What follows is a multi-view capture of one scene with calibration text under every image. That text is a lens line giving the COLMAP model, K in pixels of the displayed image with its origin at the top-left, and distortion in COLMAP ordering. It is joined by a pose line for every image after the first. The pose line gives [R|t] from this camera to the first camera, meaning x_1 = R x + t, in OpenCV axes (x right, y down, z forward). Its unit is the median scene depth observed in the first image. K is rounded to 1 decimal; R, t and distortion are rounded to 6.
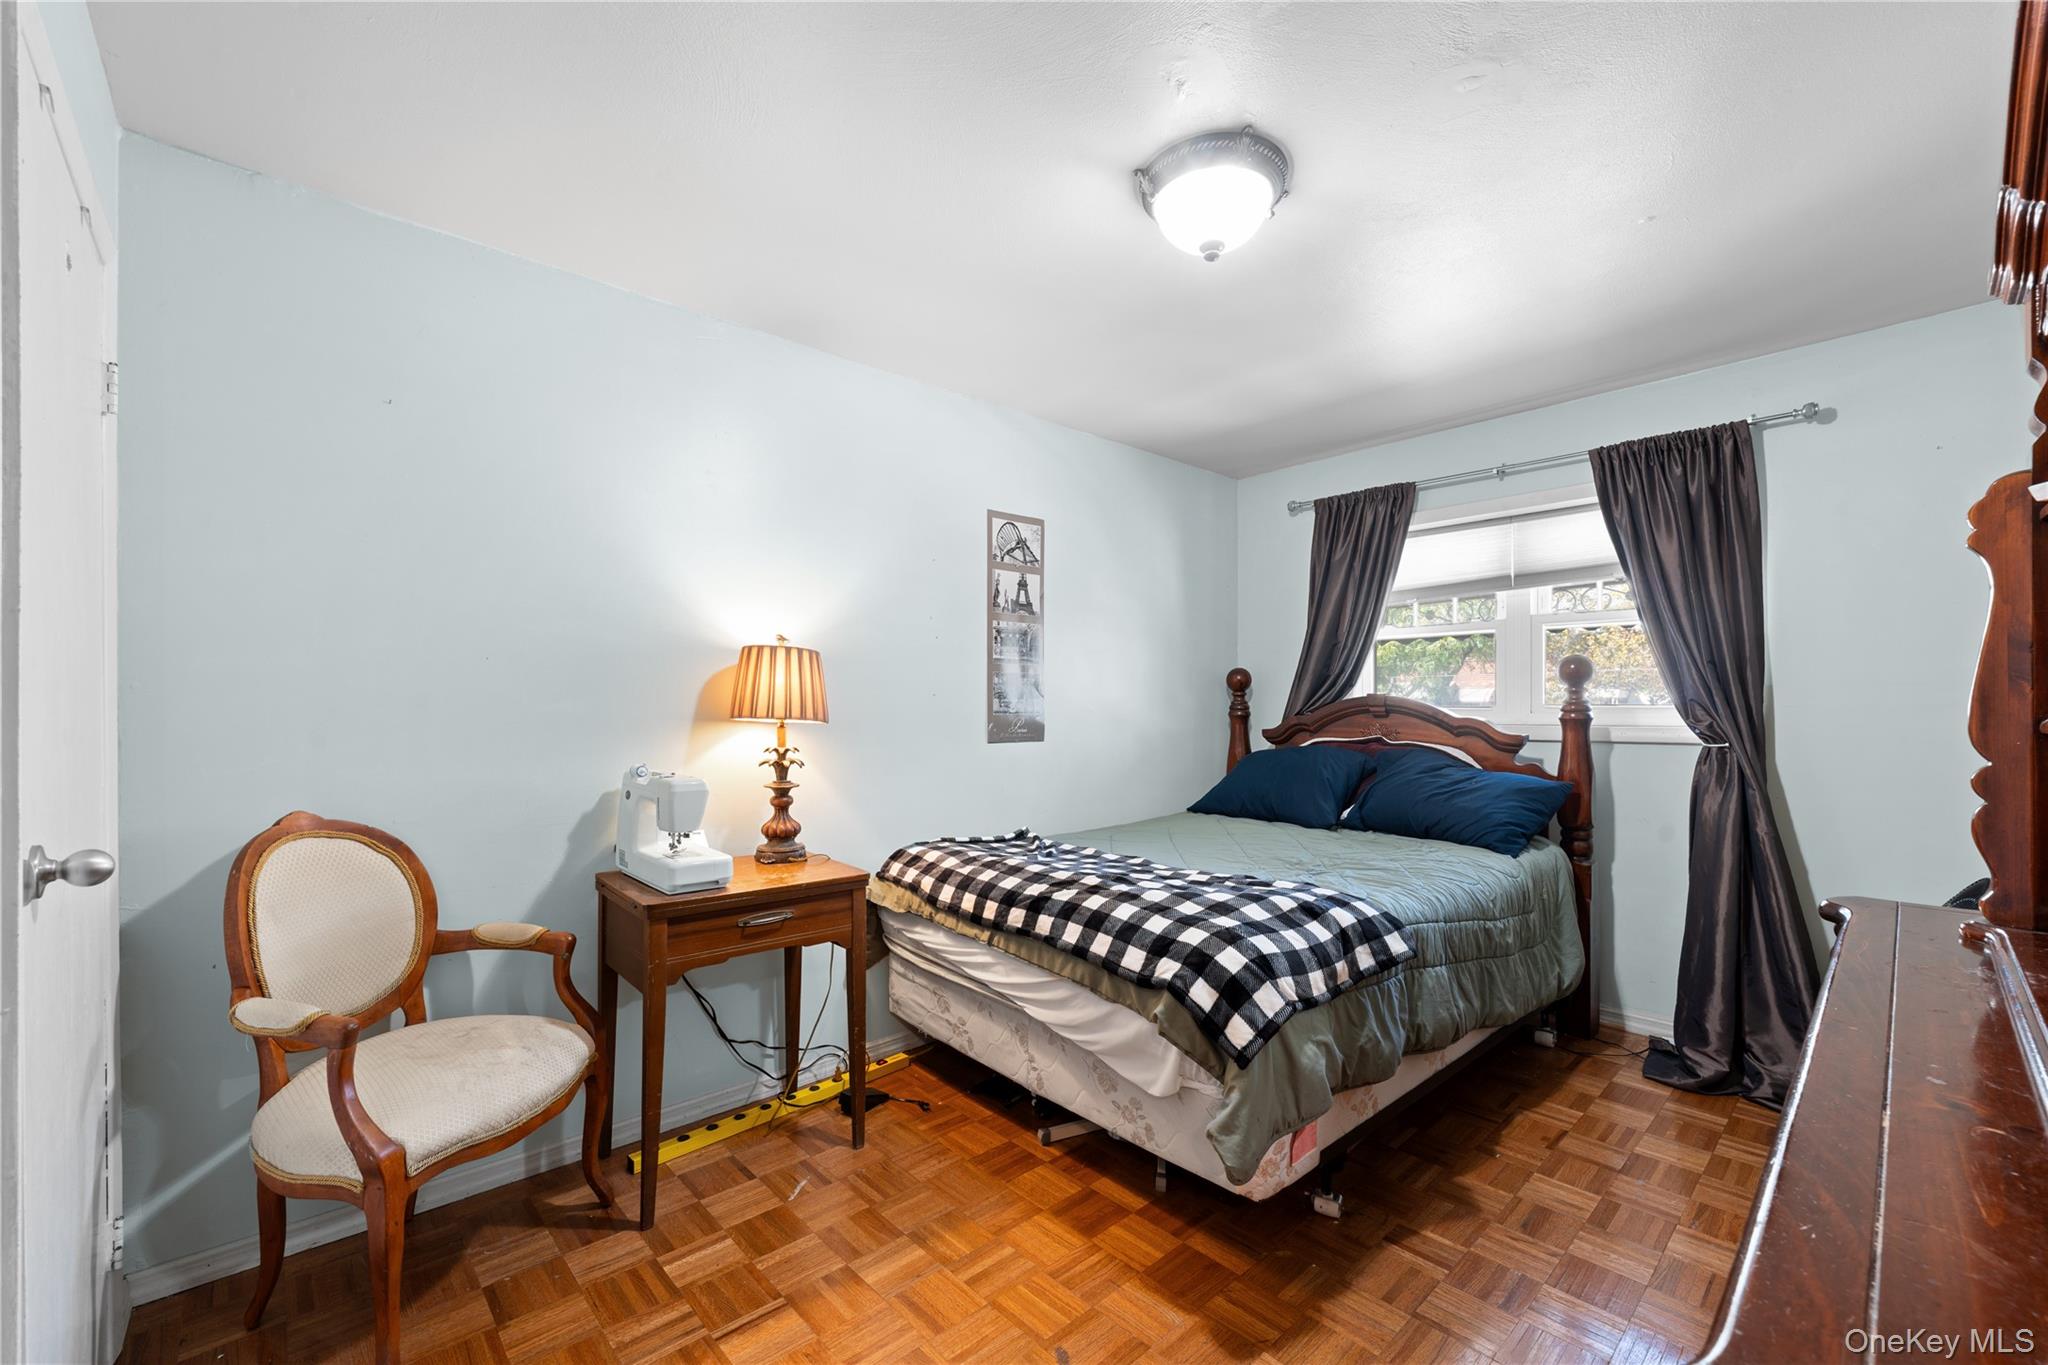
lens RADIAL K [[830.1, 0, 1033.0], [0, 830.1, 688.2], [0, 0, 1]] dist [-0.010492, -0.000158]
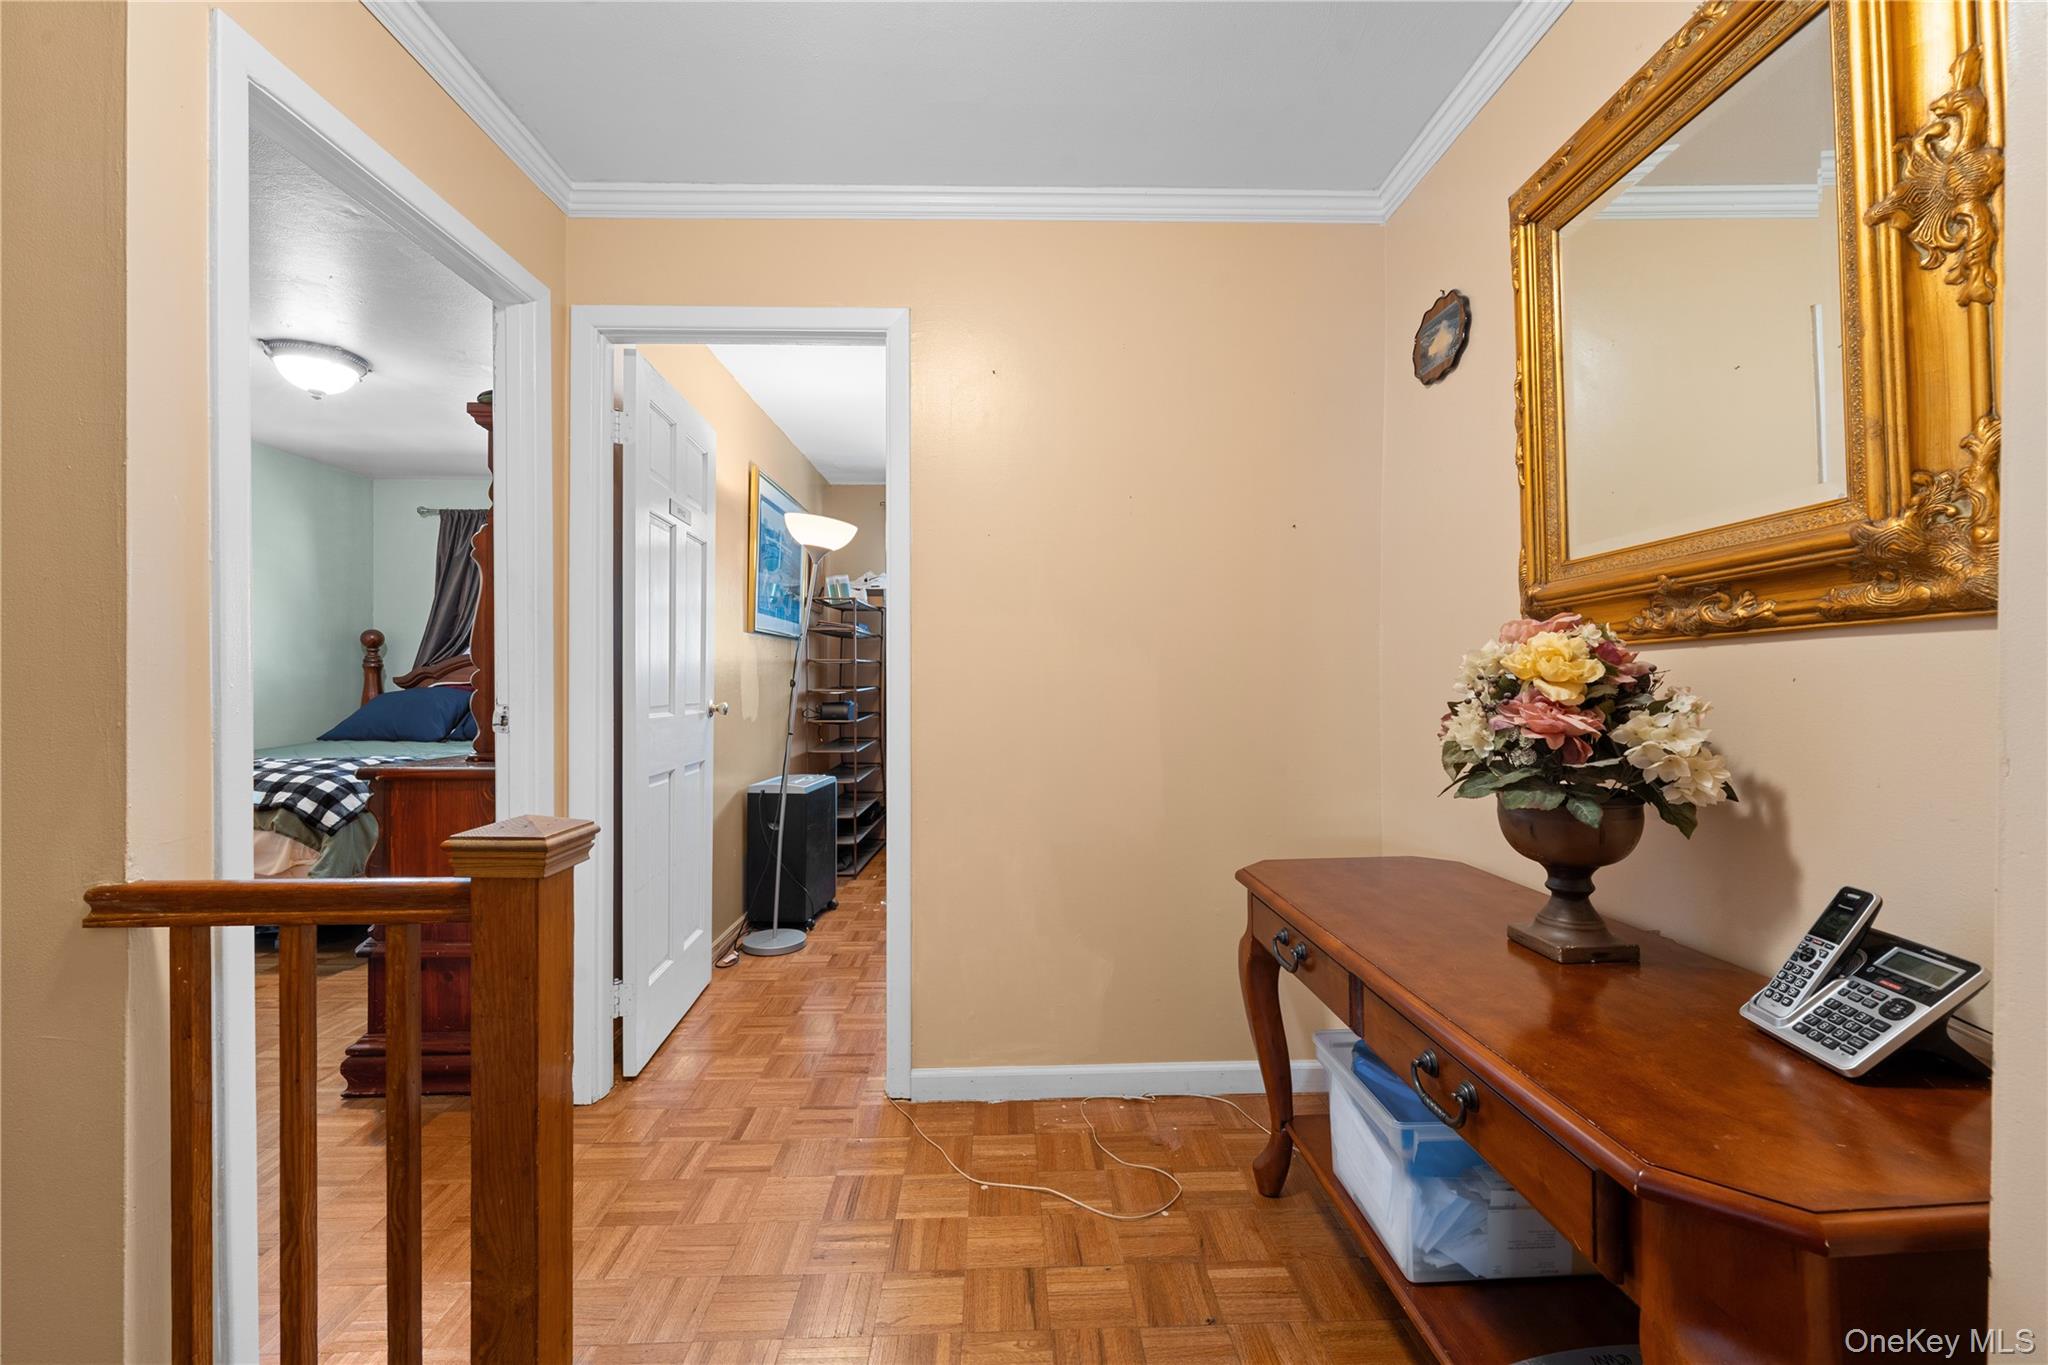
lens RADIAL K [[830.1, 0, 1033.7], [0, 830.1, 676.1], [0, 0, 1]] dist [-0.010492, -0.000158]
pose [[0.646544, 0.000845, 0.762876, -0.137245], [-0.016630, 0.999777, 0.012987, 0.031822], [-0.762695, -0.021083, 0.646414, -1.327974]]
